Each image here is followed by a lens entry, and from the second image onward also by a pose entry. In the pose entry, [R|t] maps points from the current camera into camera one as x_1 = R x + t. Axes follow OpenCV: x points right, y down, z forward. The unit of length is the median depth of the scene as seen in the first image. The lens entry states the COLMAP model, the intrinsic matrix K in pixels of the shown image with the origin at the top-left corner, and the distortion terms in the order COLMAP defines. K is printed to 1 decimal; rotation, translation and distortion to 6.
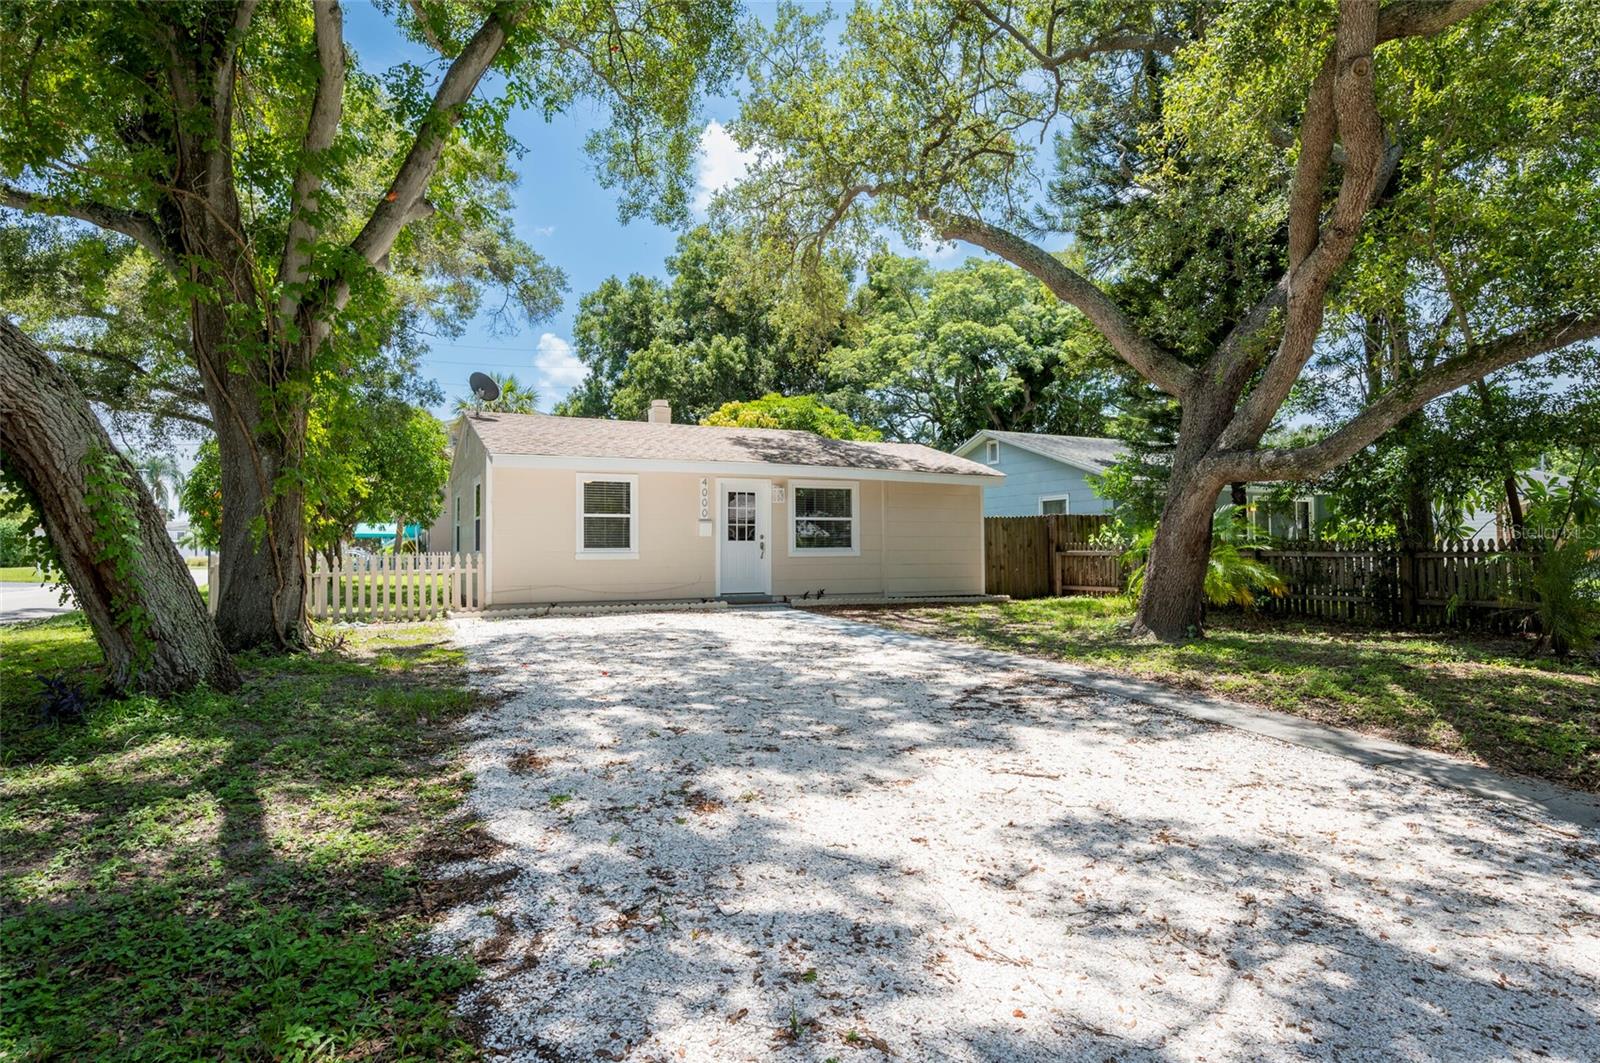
lens RADIAL K [[874.9, 0, 800.0], [0, 874.9, 531.5], [0, 0, 1]] dist [-0.000353, -0.000033]
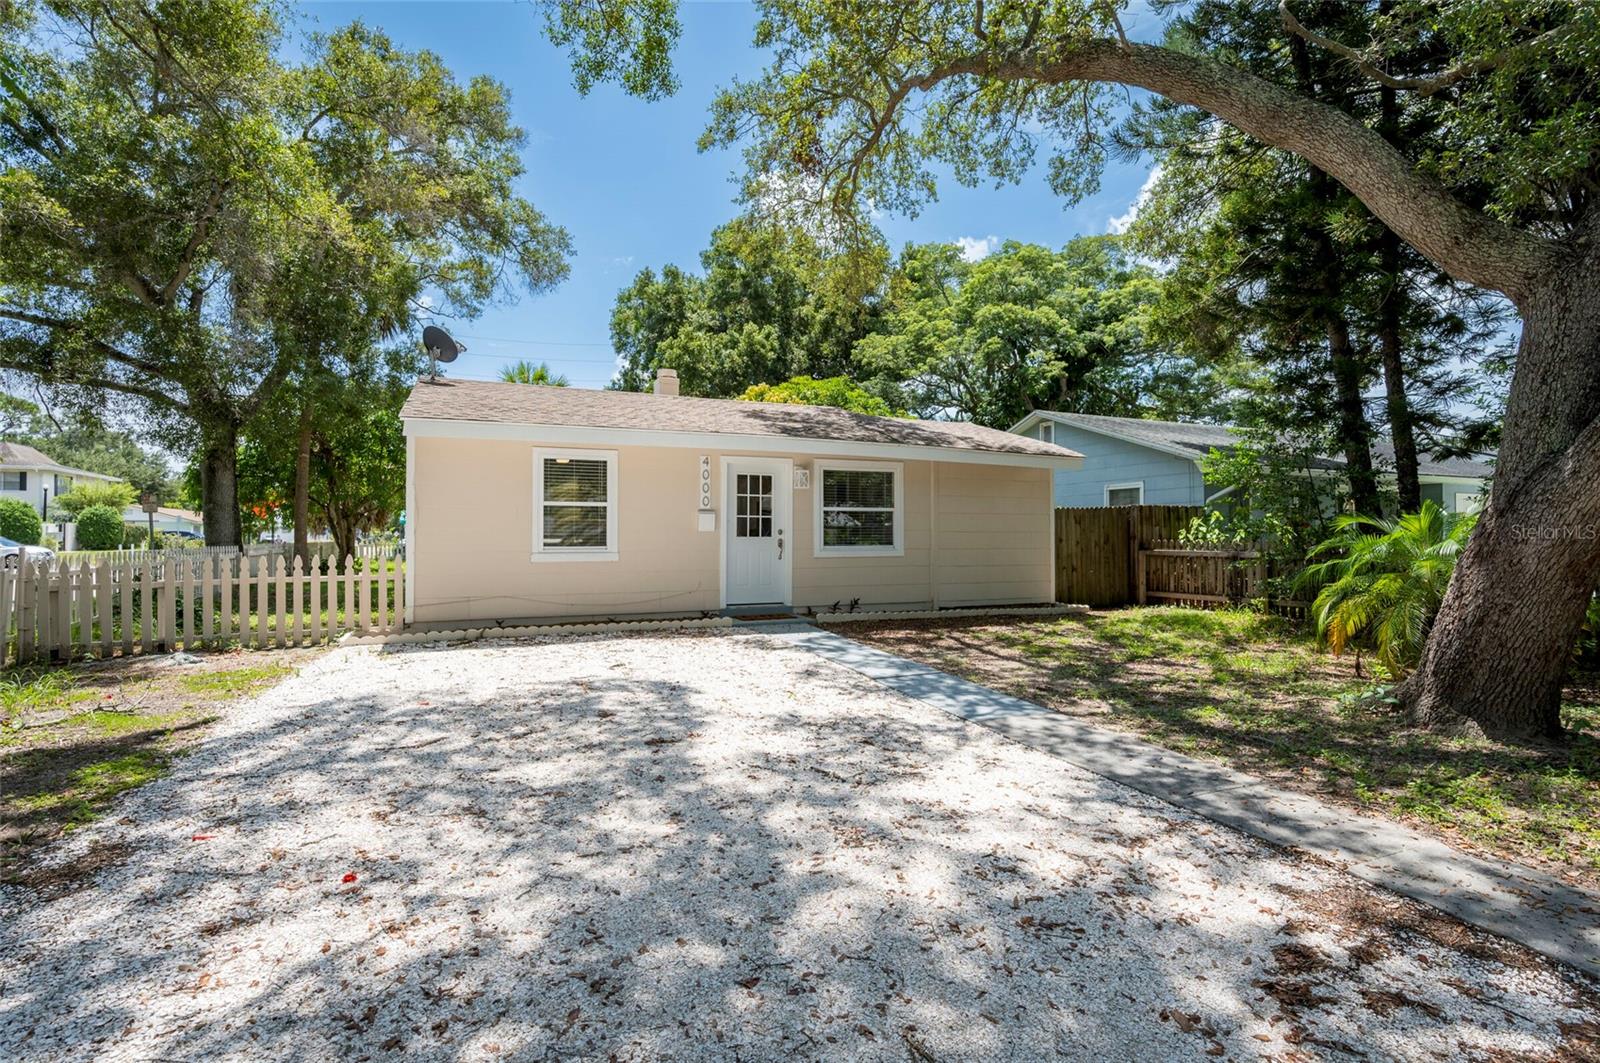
lens RADIAL K [[762.1, 0, 800.0], [0, 762.1, 531.5], [0, 0, 1]] dist [0.016108, 0.000116]
pose [[0.999044, 0.005030, -0.043435, 0.002300], [-0.004400, 0.999884, 0.014571, -0.002411], [0.043503, -0.014366, 0.998950, 0.176226]]
